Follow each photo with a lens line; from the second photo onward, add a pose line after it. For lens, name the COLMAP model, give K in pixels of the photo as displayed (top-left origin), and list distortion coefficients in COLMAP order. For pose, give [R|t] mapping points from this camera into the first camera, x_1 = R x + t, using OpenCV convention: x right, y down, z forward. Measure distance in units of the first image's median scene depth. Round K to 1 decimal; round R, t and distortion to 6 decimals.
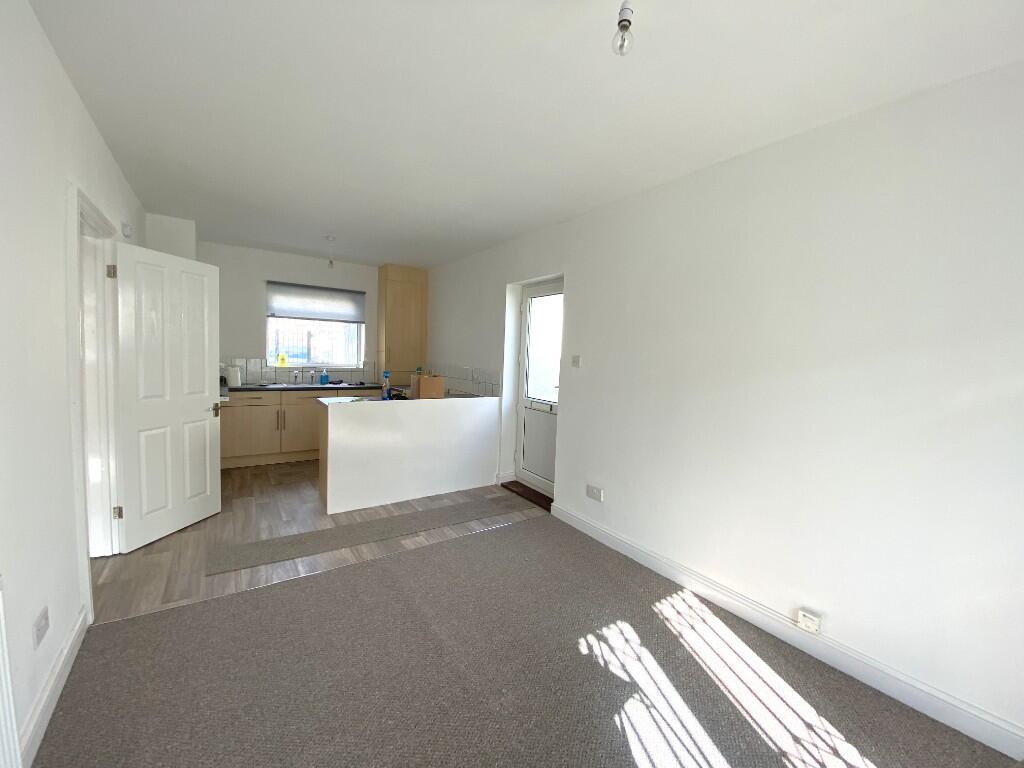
lens RADIAL K [[406.8, 0, 512.7], [0, 406.8, 378.0], [0, 0, 1]] dist [0.022040, -0.018020]
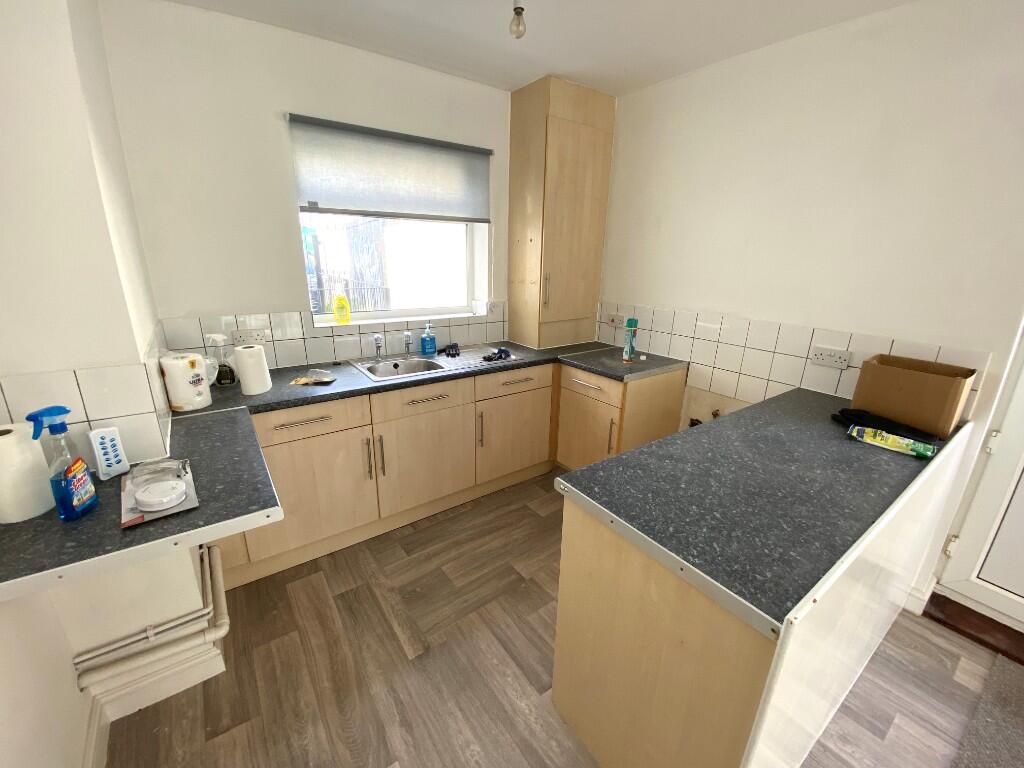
lens RADIAL K [[414.5, 0, 510.2], [0, 414.5, 381.4], [0, 0, 1]] dist [0.017473, -0.019697]
pose [[0.999710, -0.023540, 0.005092, -0.458175], [0.021677, 0.971582, 0.235709, -0.087987], [-0.010496, -0.235530, 0.971810, 0.631869]]
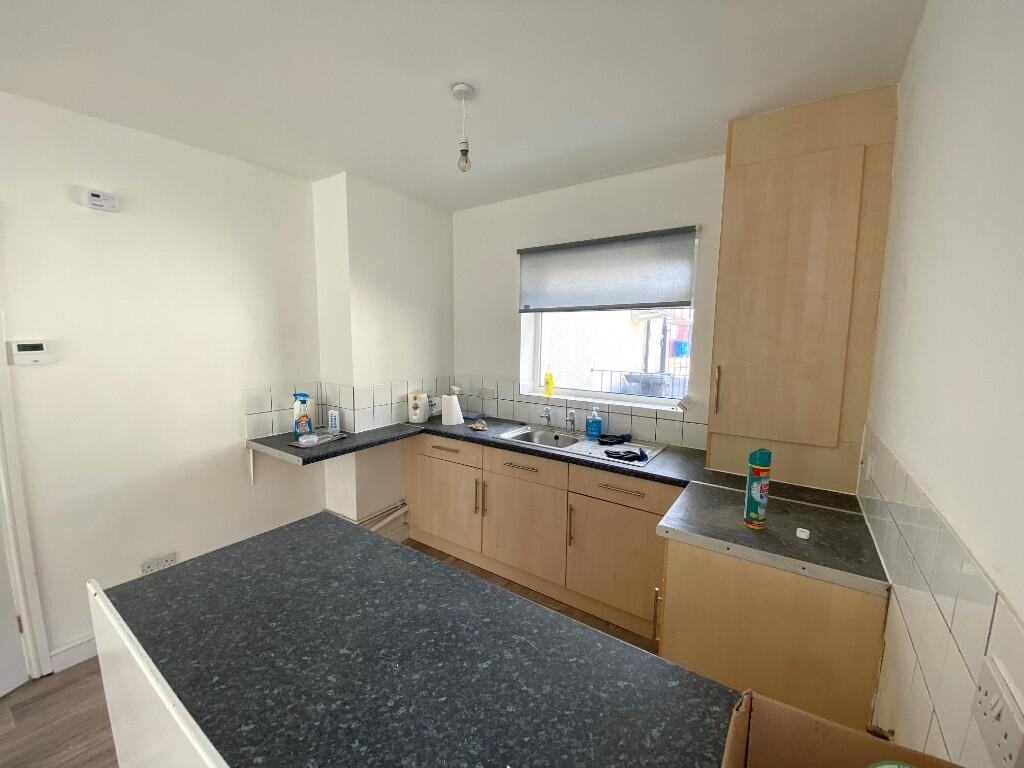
lens RADIAL K [[406.8, 0, 512.7], [0, 406.8, 378.0], [0, 0, 1]] dist [0.022040, -0.018020]
pose [[0.357920, 0.054316, -0.932171, -0.051594], [-0.054702, 0.997812, 0.037137, -0.088027], [0.932149, 0.037699, 0.360108, 0.912771]]
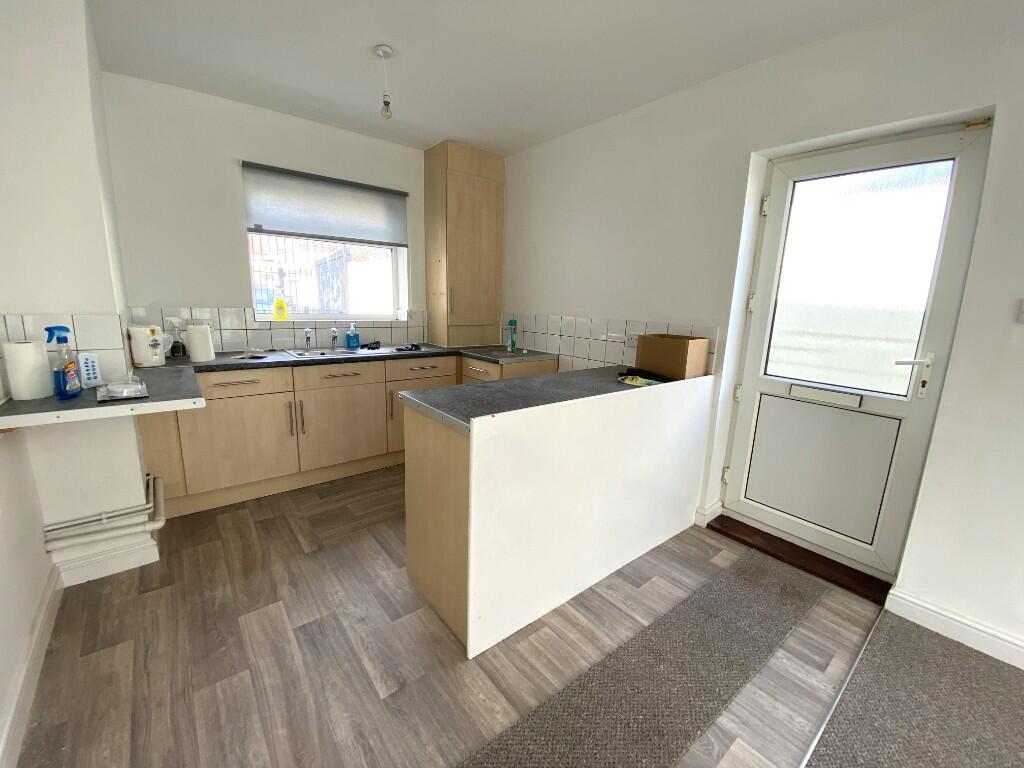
lens RADIAL K [[414.5, 0, 510.2], [0, 414.5, 381.4], [0, 0, 1]] dist [0.017473, -0.019697]
pose [[0.997752, -0.021411, 0.063497, -0.335907], [0.012435, 0.990281, 0.138524, -0.025116], [-0.065846, -0.137424, 0.988321, 0.459005]]
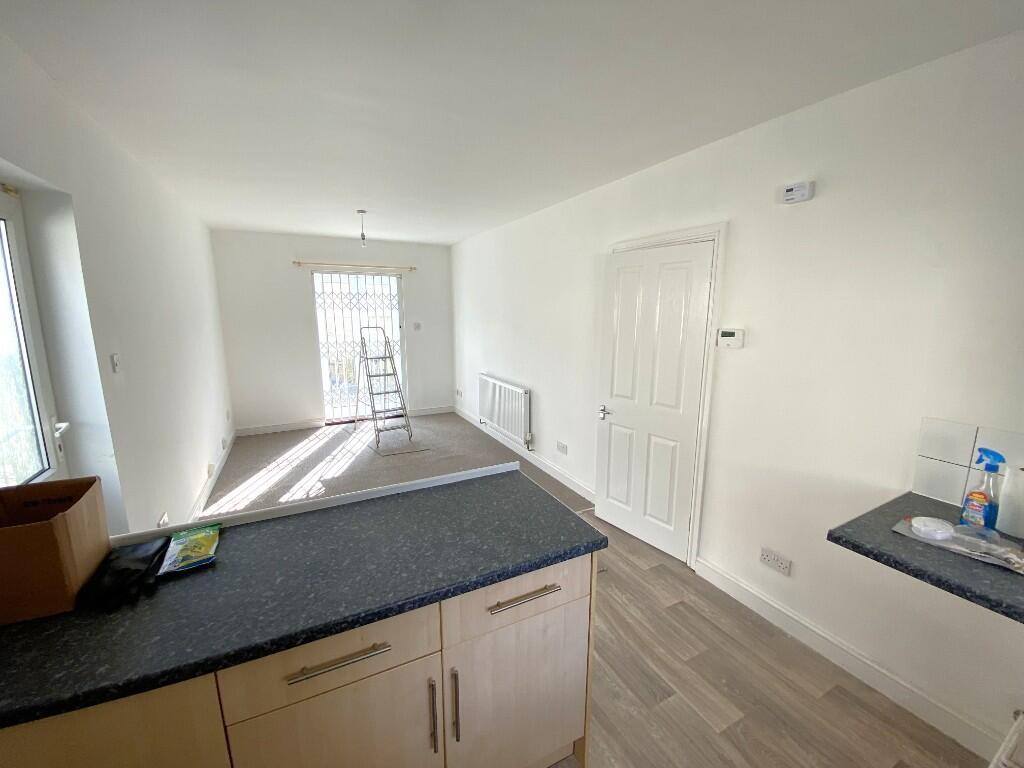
lens RADIAL K [[414.5, 0, 510.2], [0, 414.5, 381.4], [0, 0, 1]] dist [0.017473, -0.019697]
pose [[-0.989802, -0.071903, 0.122970, -0.383935], [-0.040021, 0.968855, 0.244374, -0.136568], [-0.136711, 0.236960, -0.961852, 1.169008]]
